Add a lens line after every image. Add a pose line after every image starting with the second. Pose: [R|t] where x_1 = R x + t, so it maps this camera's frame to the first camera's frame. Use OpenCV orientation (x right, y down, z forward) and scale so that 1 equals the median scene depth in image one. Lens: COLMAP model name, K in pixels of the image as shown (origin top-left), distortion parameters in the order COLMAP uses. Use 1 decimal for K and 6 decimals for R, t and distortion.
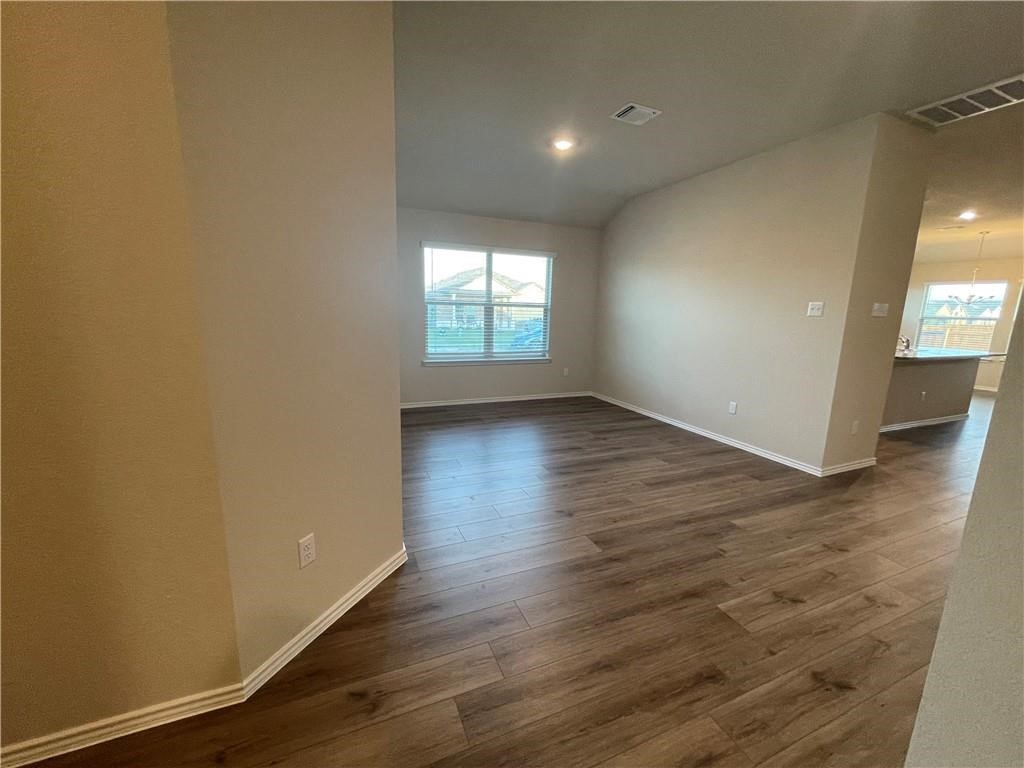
lens RADIAL K [[415.3, 0, 512.3], [0, 415.3, 383.7], [0, 0, 1]] dist [-0.002154, -0.000041]
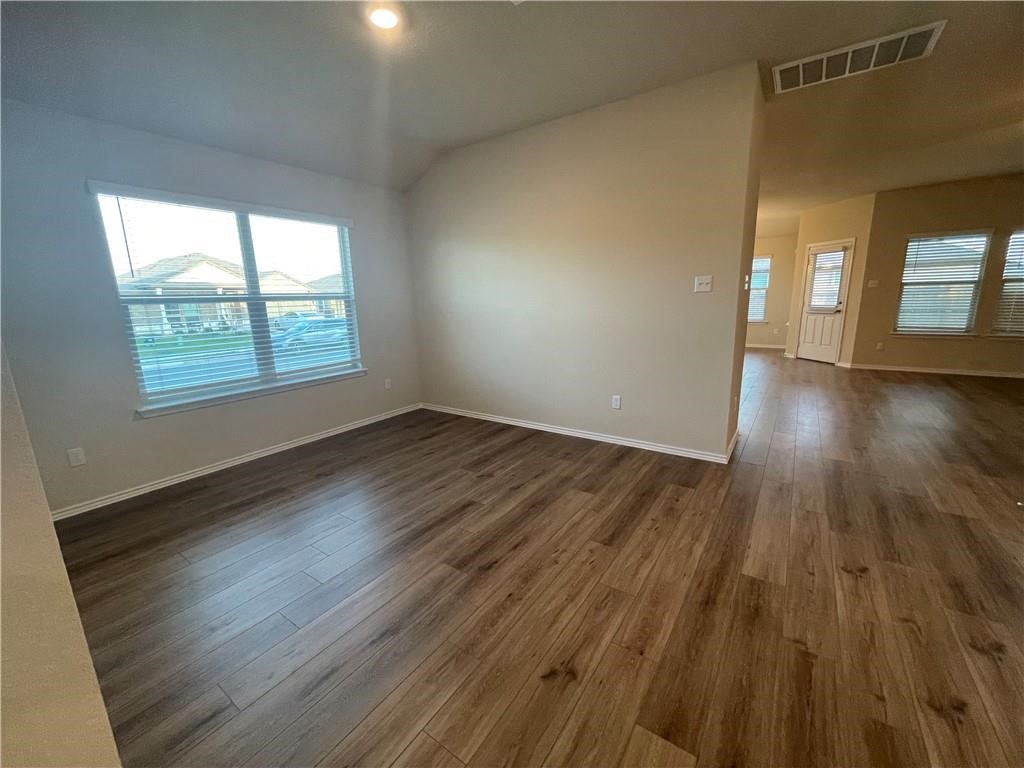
lens RADIAL K [[415.3, 0, 512.8], [0, 415.3, 383.6], [0, 0, 1]] dist [-0.002154, -0.000041]
pose [[0.844299, -0.158182, 0.511994, -0.091527], [0.143096, 0.987297, 0.069057, -0.070306], [-0.516413, 0.014960, 0.856209, 0.355921]]
